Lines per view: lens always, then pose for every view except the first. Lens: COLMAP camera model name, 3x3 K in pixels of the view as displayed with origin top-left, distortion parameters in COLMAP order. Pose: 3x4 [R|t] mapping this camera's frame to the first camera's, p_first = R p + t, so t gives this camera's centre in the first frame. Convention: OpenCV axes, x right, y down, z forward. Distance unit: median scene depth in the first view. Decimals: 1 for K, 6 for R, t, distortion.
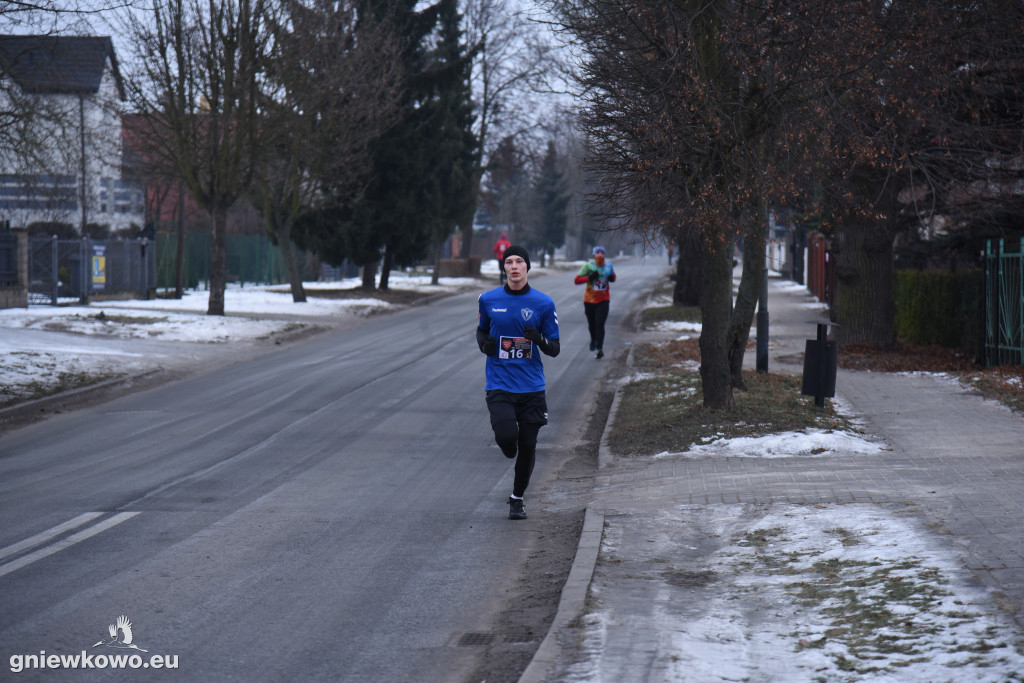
lens RADIAL K [[3361.7, 0, 512.3], [0, 3361.7, 354.7], [0, 0, 1]] dist [1.196504, 1.300658]
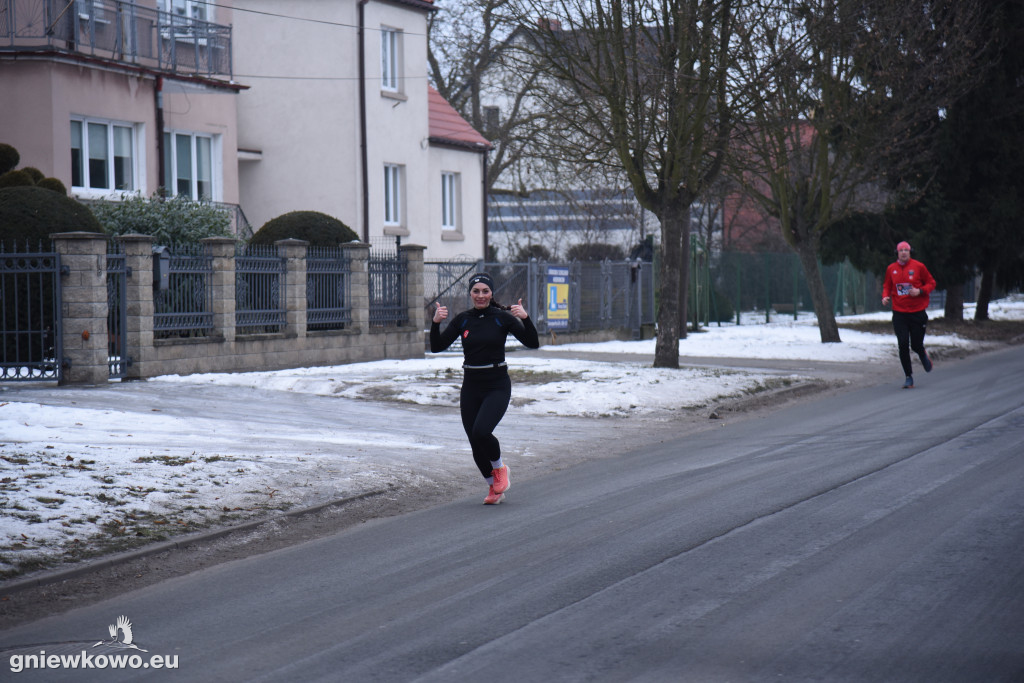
lens RADIAL K [[3601.3, 0, 512.0], [0, 3601.3, 341.5], [0, 0, 1]] dist [1.353118, 0.098828]
pose [[0.983470, -0.006845, -0.180940, 0.015909], [0.004609, 0.999908, -0.012771, -0.009097], [0.181011, 0.011726, 0.983411, 0.336285]]
